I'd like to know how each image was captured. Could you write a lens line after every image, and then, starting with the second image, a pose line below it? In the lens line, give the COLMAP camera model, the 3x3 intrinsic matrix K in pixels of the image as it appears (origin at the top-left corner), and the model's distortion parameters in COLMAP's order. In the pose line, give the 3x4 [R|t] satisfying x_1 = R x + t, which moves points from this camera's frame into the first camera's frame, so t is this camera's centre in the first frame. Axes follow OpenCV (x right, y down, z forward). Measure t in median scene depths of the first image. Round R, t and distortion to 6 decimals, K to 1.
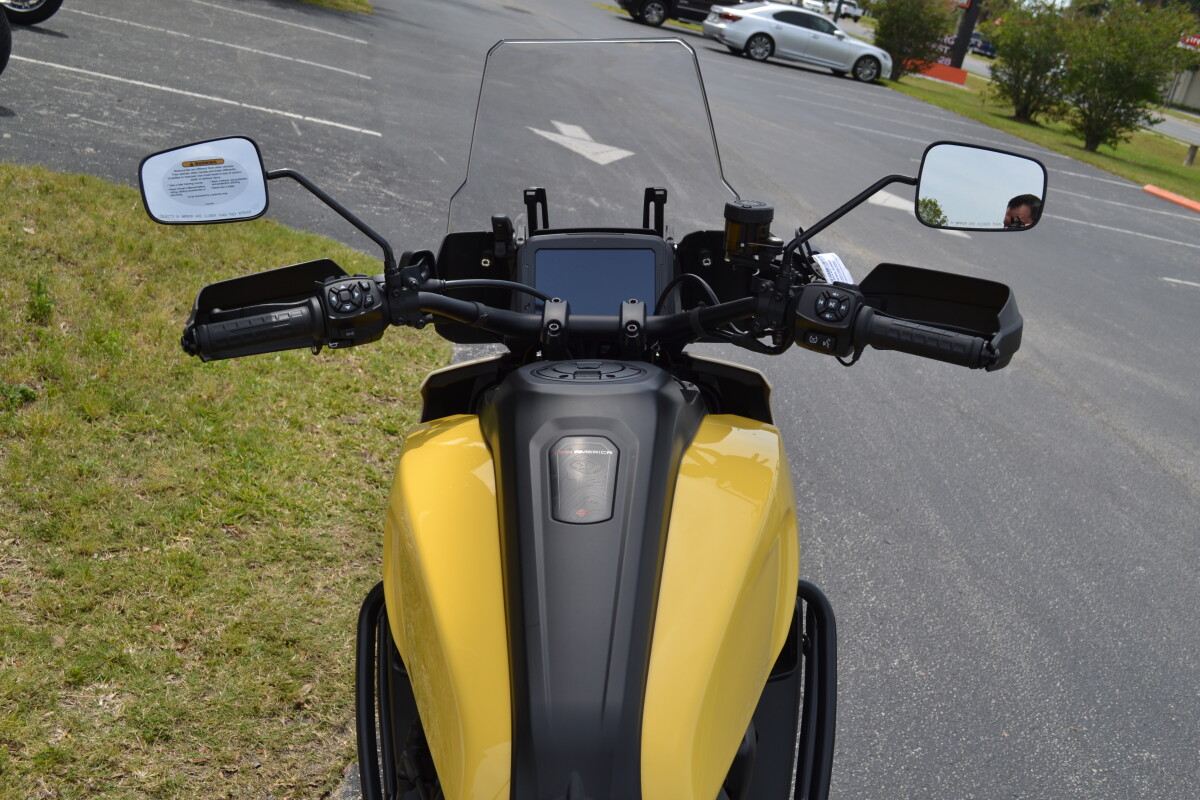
lens RADIAL K [[1401.6, 0, 600.0], [0, 1401.6, 400.0], [0, 0, 1]] dist [-0.062947, -0.019230]
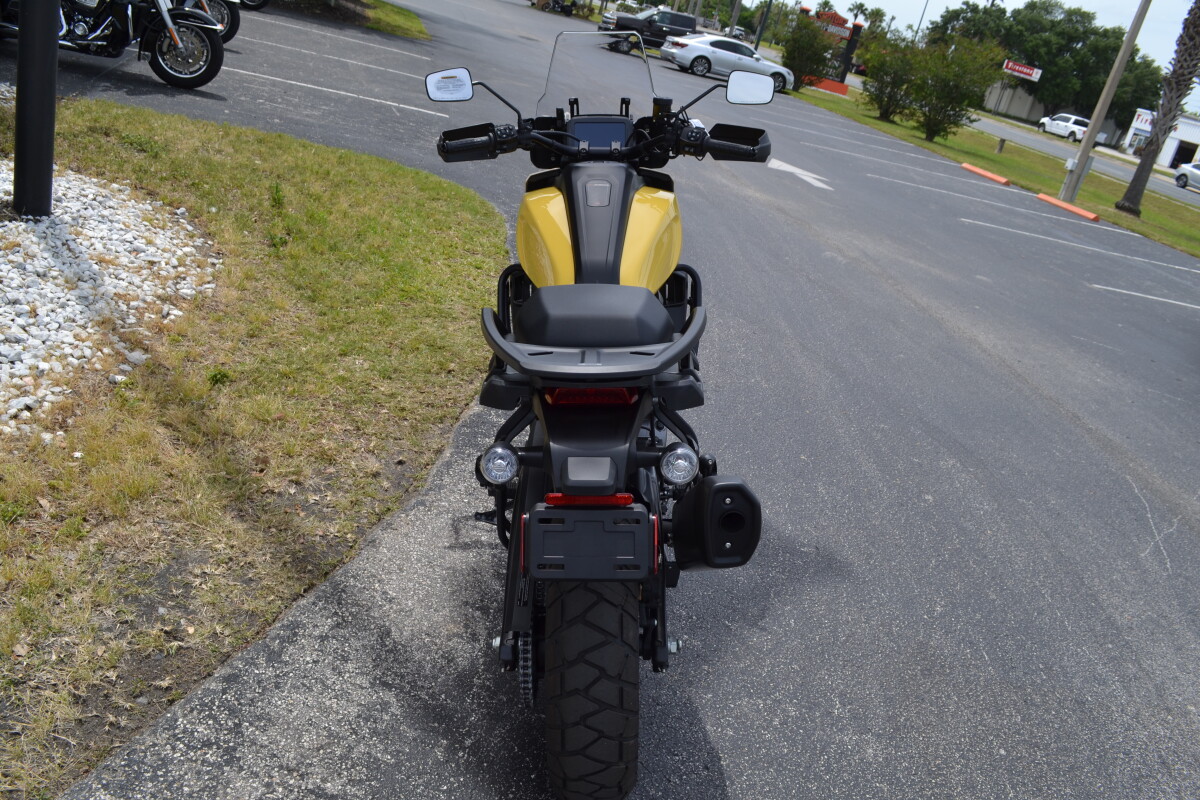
lens RADIAL K [[996.6, 0, 600.0], [0, 996.6, 400.0], [0, 0, 1]] dist [-0.094329, -0.000736]
pose [[0.999909, -0.000027, 0.013515, -0.004251], [-0.001029, 0.996943, 0.078125, 0.038010], [-0.013476, -0.078132, 0.996852, -0.116568]]
